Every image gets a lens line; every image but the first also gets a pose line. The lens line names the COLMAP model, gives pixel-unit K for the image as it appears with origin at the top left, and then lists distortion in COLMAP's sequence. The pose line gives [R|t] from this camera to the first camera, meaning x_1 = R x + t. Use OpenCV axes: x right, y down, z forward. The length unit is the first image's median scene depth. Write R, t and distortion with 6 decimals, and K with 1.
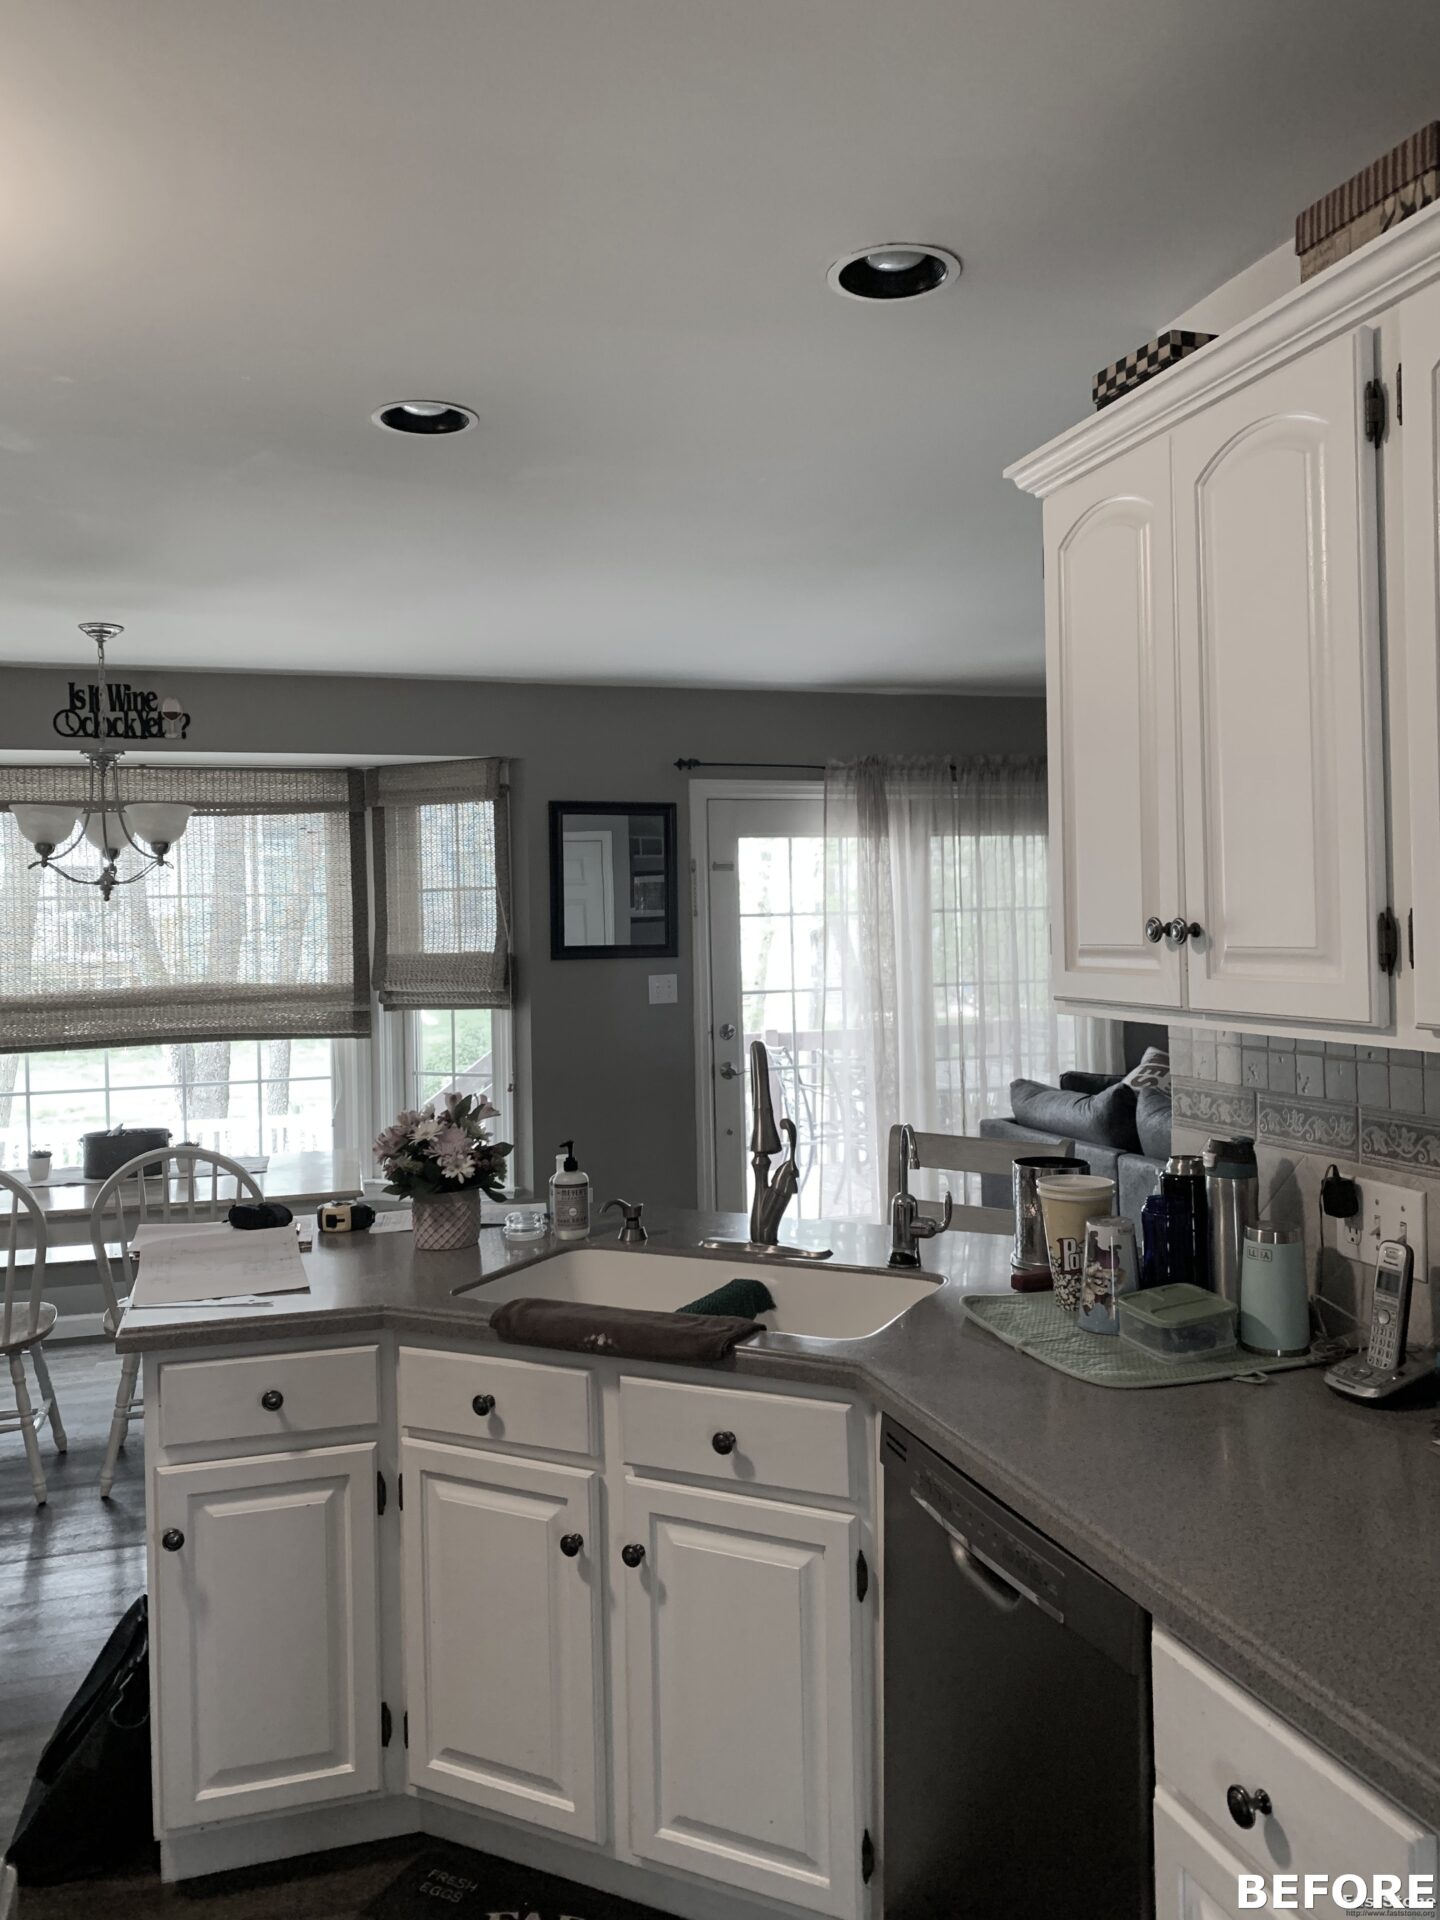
lens RADIAL K [[1482.5, 0, 723.1], [0, 1482.5, 932.1], [0, 0, 1]] dist [0.070486, -0.124311]
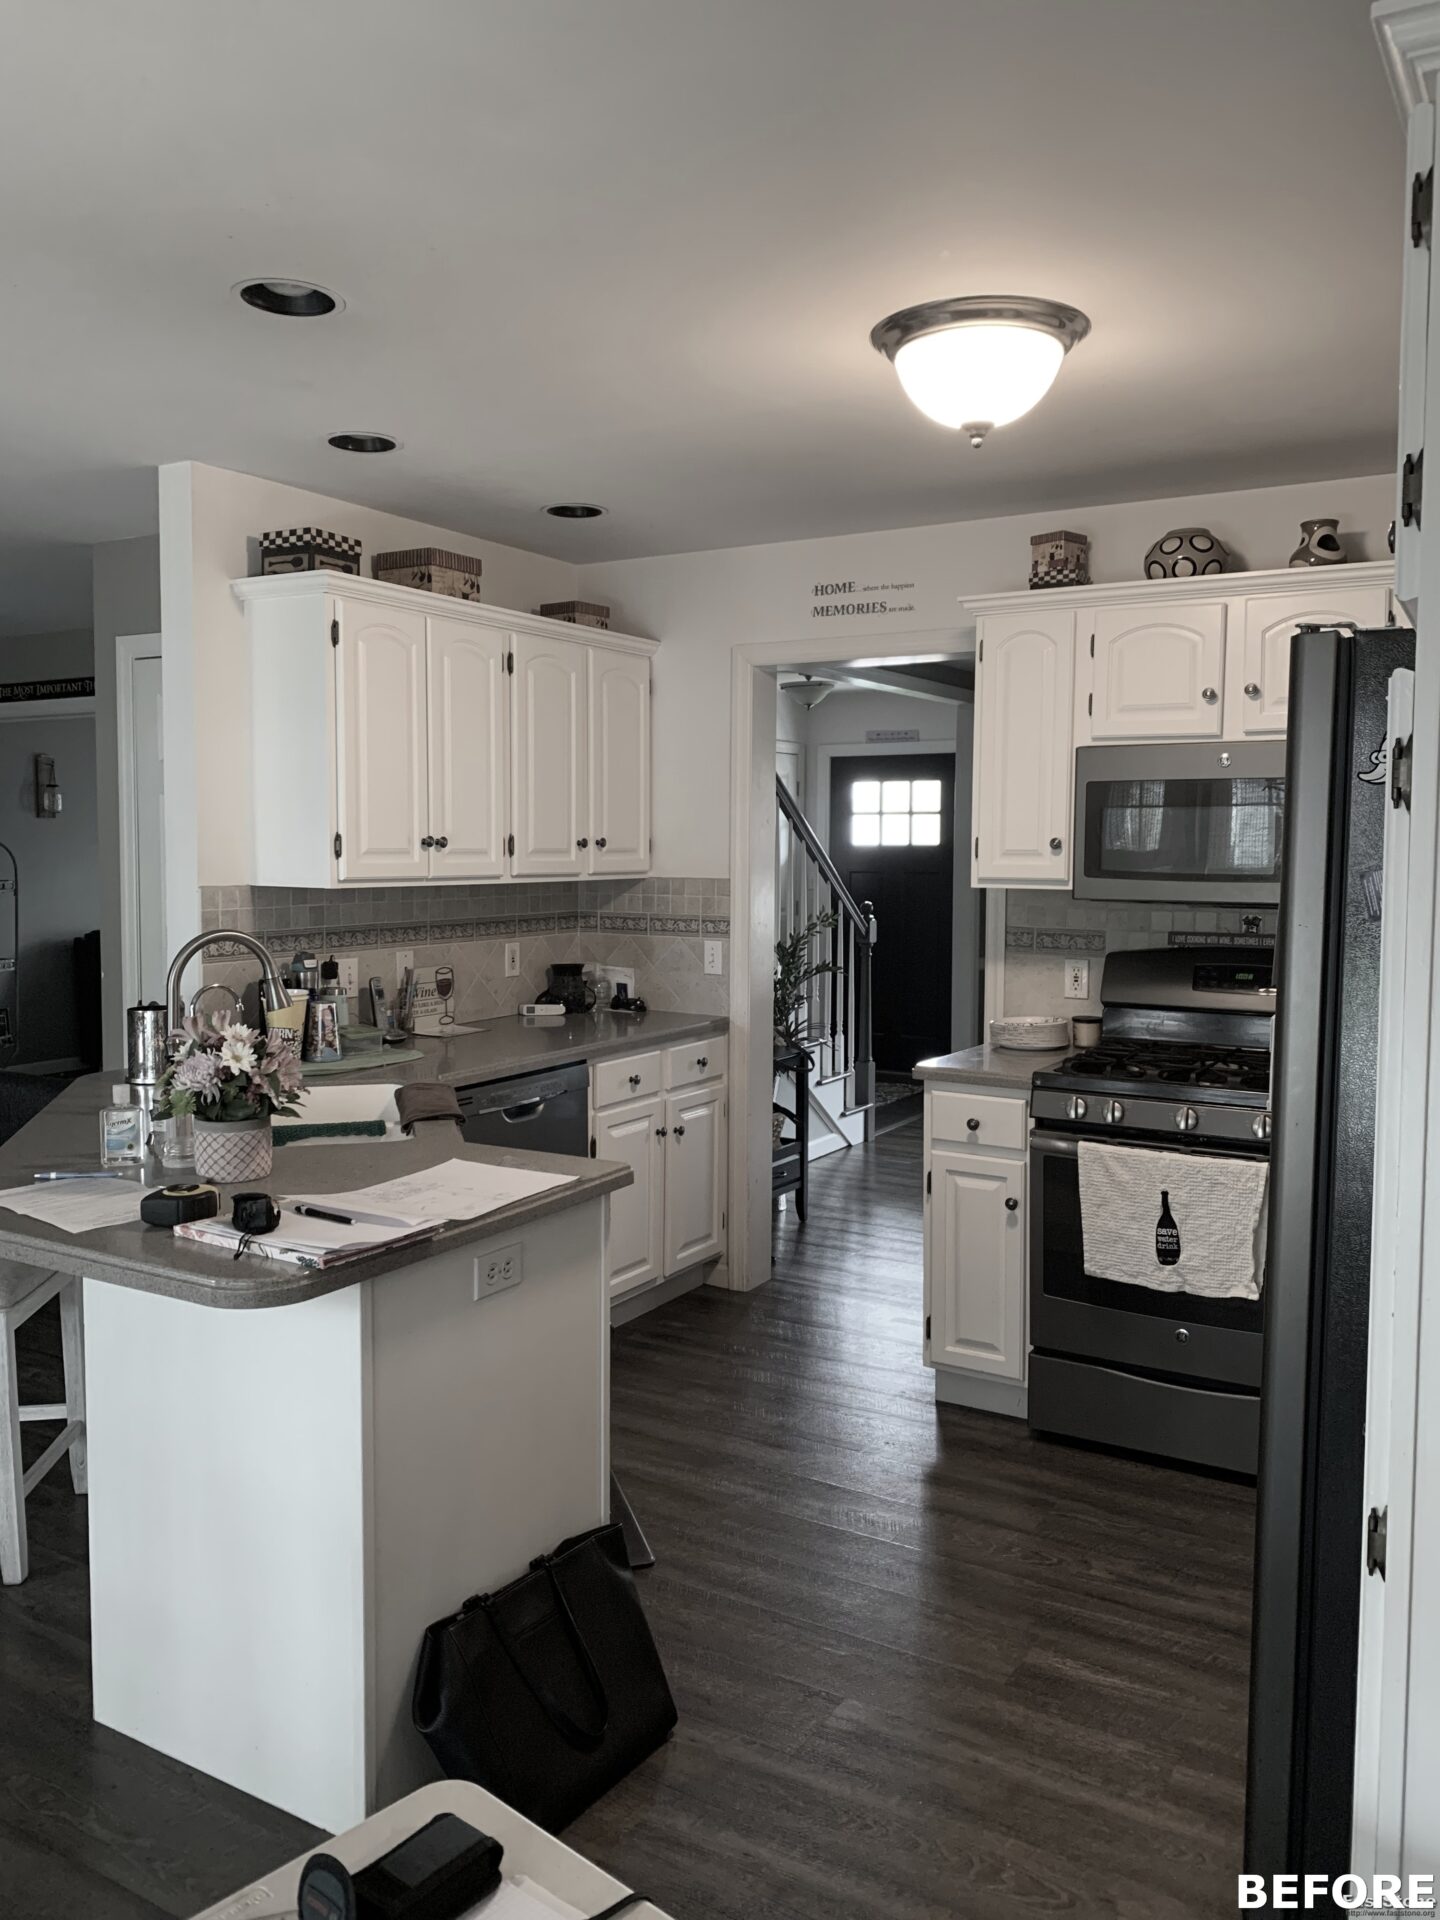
lens RADIAL K [[1473.6, 0, 727.6], [0, 1473.6, 943.3], [0, 0, 1]] dist [0.068142, -0.088656]
pose [[-0.659170, -0.035557, 0.751153, -1.101169], [0.010840, 0.998328, 0.056770, 0.019320], [-0.751916, 0.045564, -0.657682, 1.410787]]
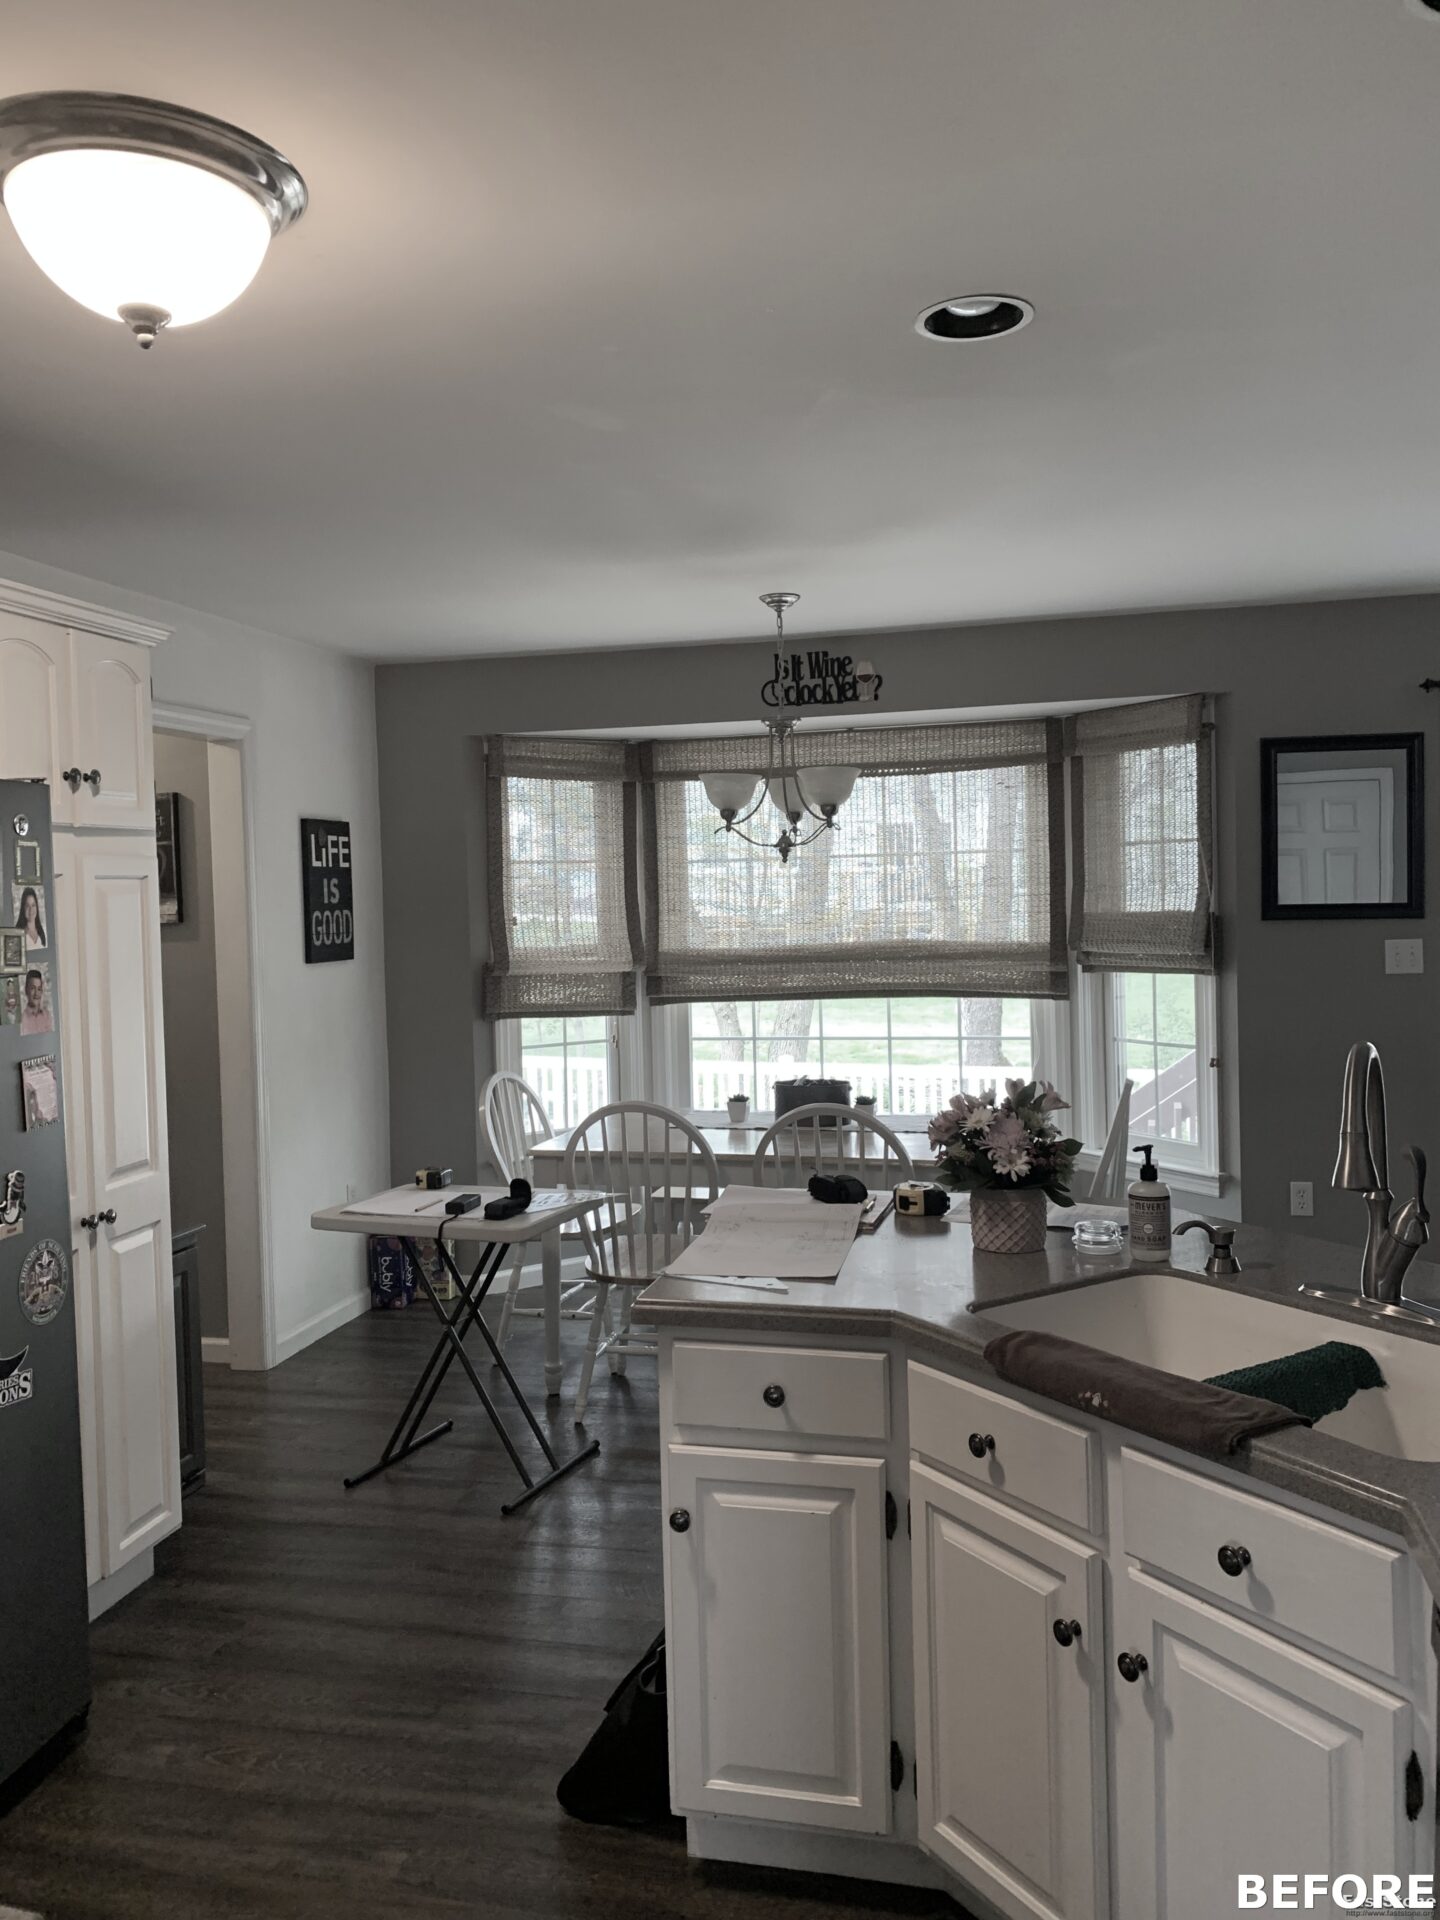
lens RADIAL K [[1473.6, 0, 727.6], [0, 1473.6, 943.3], [0, 0, 1]] dist [0.068142, -0.088656]
pose [[0.860228, 0.015053, -0.509687, 0.124908], [0.006530, 0.999157, 0.040530, -0.011059], [0.509867, -0.038193, 0.859405, 0.154491]]
